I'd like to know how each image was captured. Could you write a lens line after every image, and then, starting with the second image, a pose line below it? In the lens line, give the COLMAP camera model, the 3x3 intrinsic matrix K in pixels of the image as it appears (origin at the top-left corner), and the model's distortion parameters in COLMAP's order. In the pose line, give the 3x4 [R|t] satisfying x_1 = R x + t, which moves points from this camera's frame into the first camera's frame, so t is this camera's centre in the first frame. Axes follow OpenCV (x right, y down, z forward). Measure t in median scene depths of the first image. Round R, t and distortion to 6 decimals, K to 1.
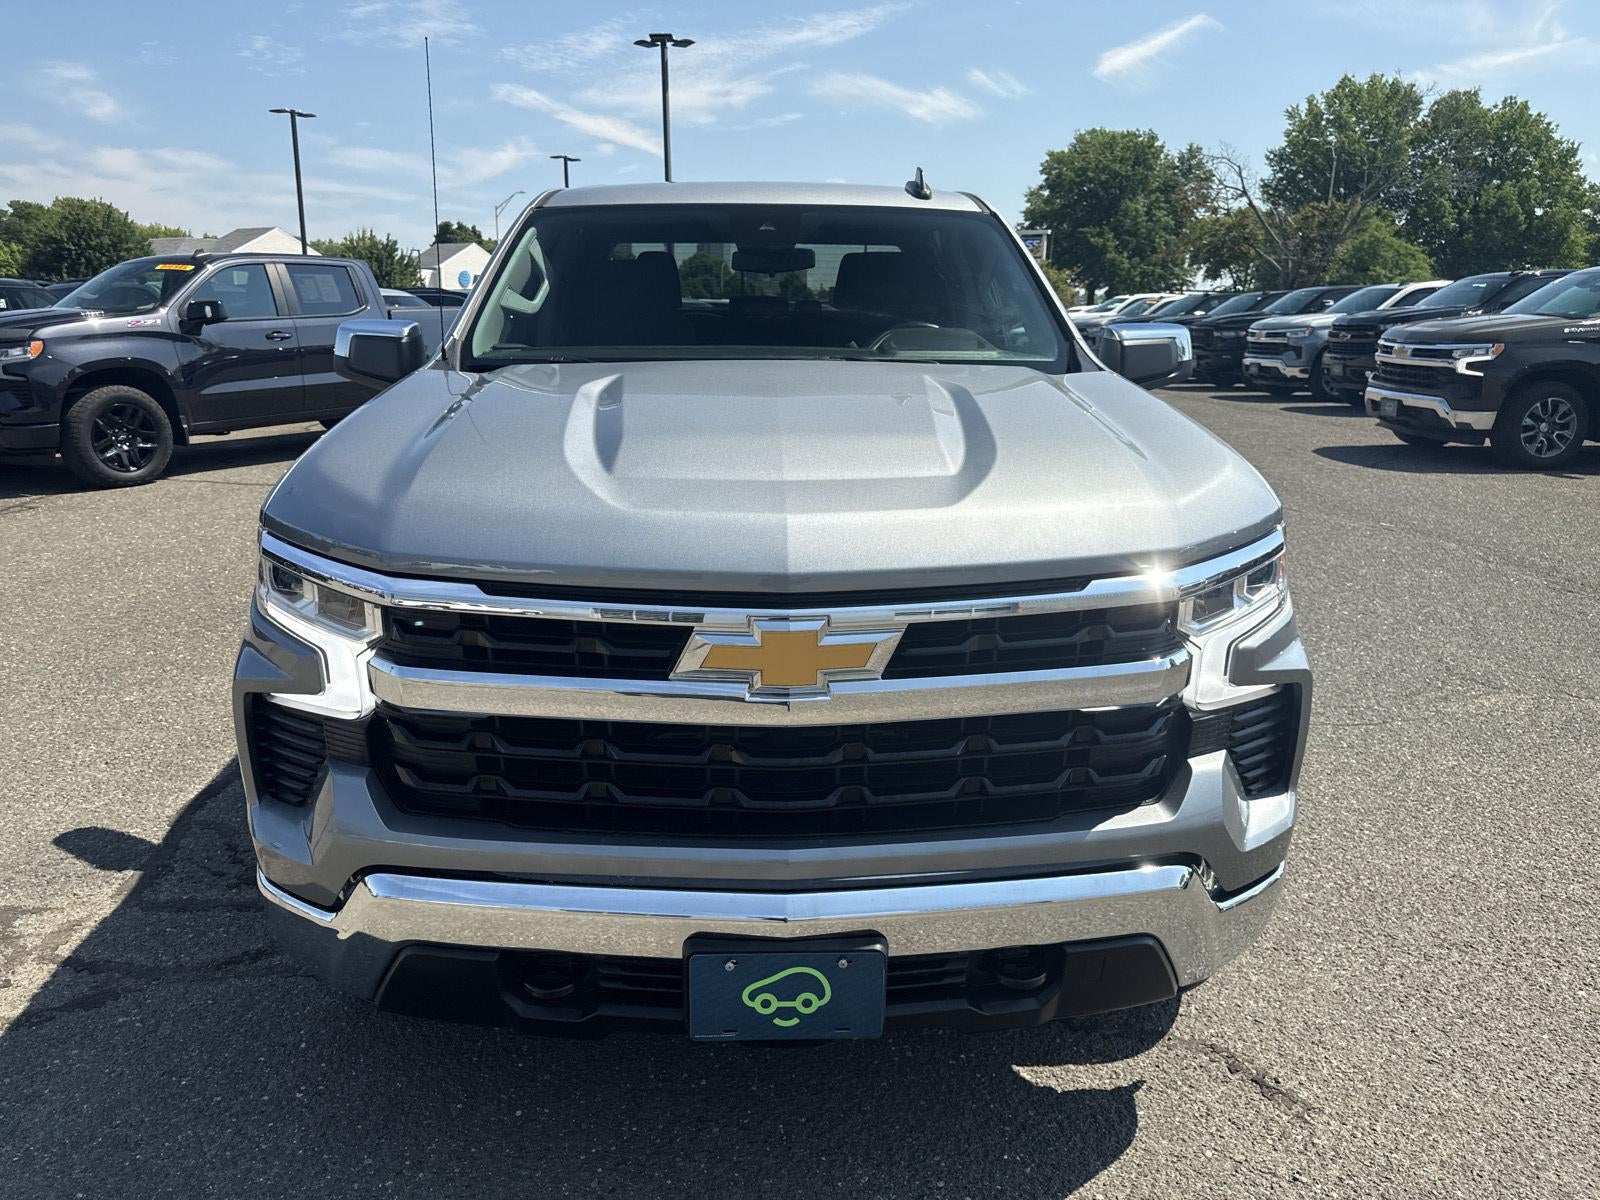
lens RADIAL K [[1128.9, 0, 791.7], [0, 1128.9, 603.5], [0, 0, 1]] dist [0.002930, -0.001763]
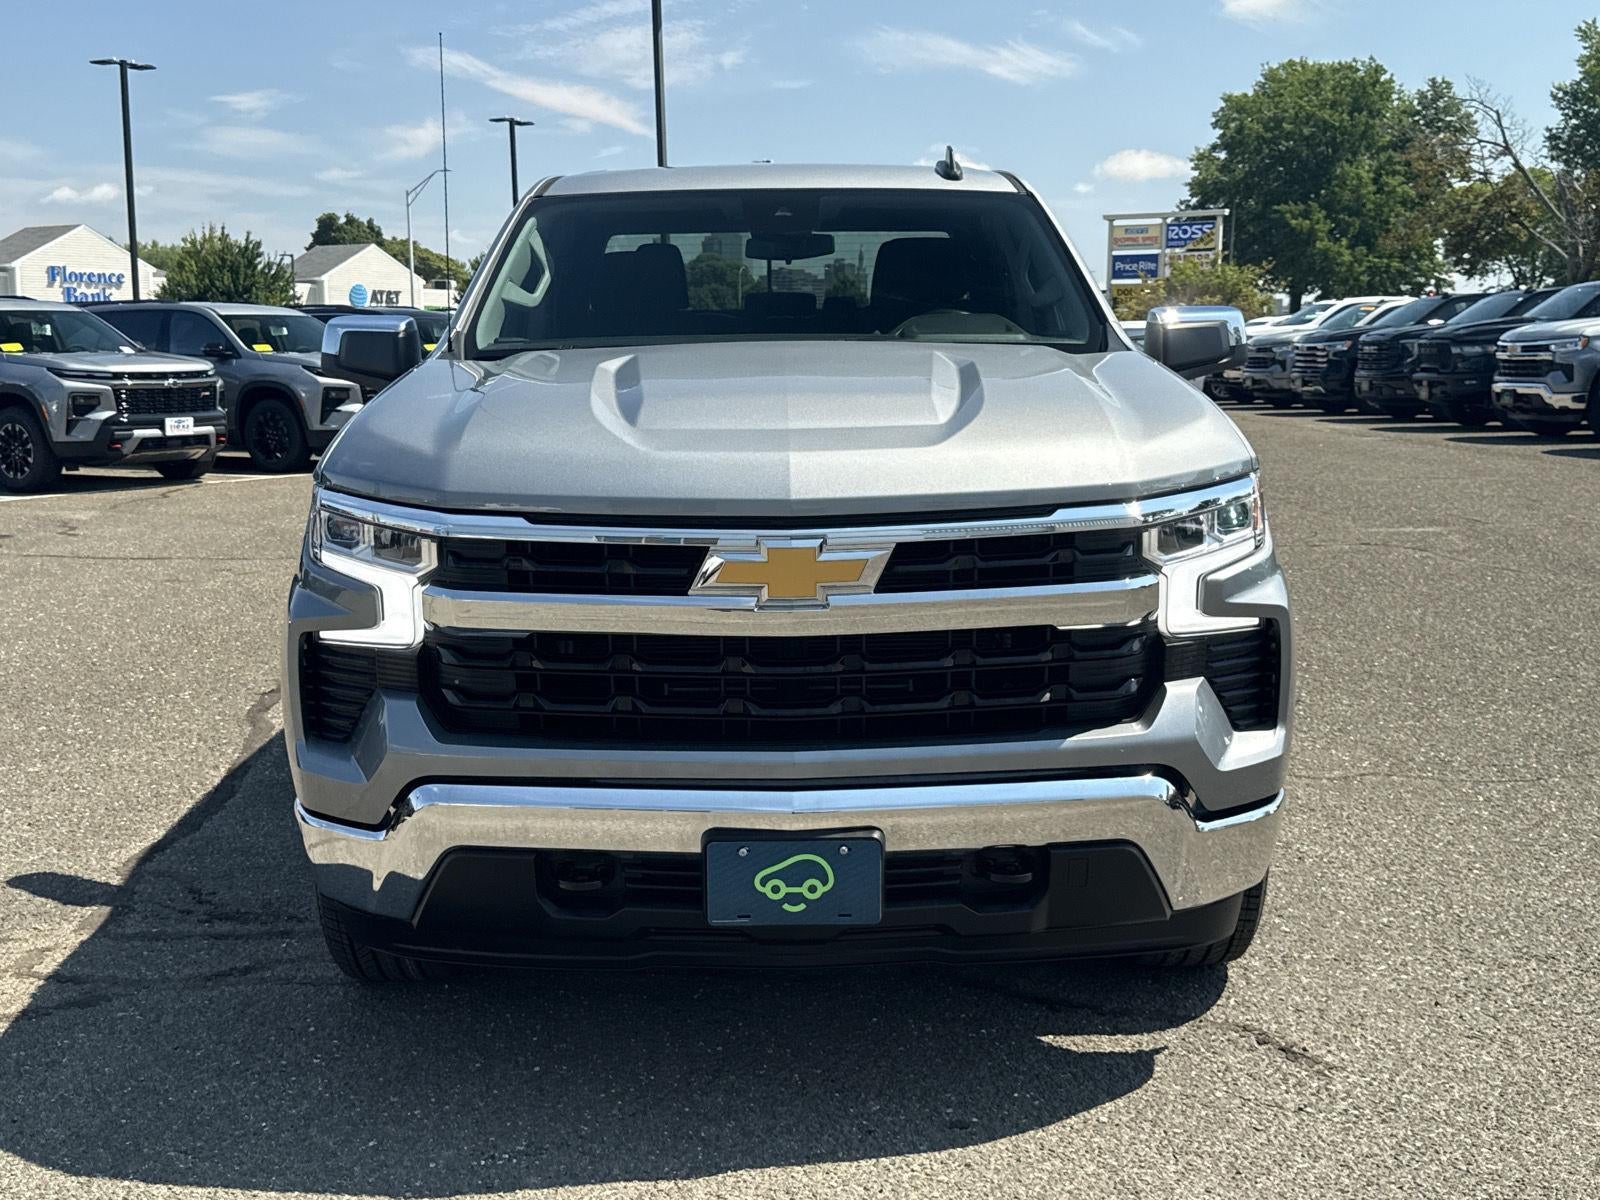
lens RADIAL K [[1736.5, 0, 800.0], [0, 1736.5, 600.0], [0, 0, 1]] dist [0.100187, -0.190573]
pose [[0.999539, -0.011948, -0.027918, 0.033417], [0.008985, 0.994544, -0.103932, 0.158178], [0.029007, 0.103634, 0.994192, -0.469071]]
